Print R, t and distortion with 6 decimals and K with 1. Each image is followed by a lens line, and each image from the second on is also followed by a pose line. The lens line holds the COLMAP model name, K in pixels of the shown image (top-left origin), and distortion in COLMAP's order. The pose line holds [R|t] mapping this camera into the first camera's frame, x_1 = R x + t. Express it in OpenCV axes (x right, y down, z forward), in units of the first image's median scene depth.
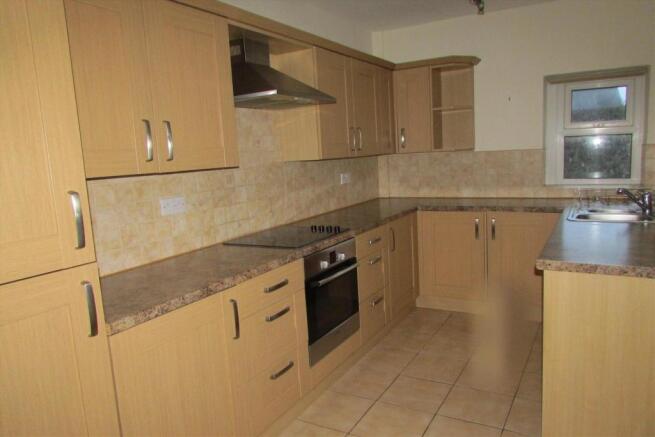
lens RADIAL K [[464.2, 0, 329.4], [0, 464.2, 216.9], [0, 0, 1]] dist [-0.049287, 0.012489]
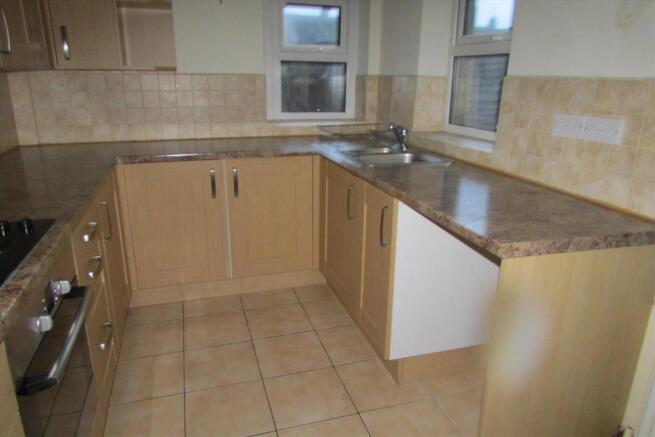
lens RADIAL K [[464.2, 0, 324.8], [0, 464.2, 225.0], [0, 0, 1]] dist [-0.049287, 0.012489]
pose [[0.677309, -0.167904, 0.716283, -0.077012], [0.053844, 0.982311, 0.179349, -0.028662], [-0.733726, -0.082907, 0.674369, 0.360511]]
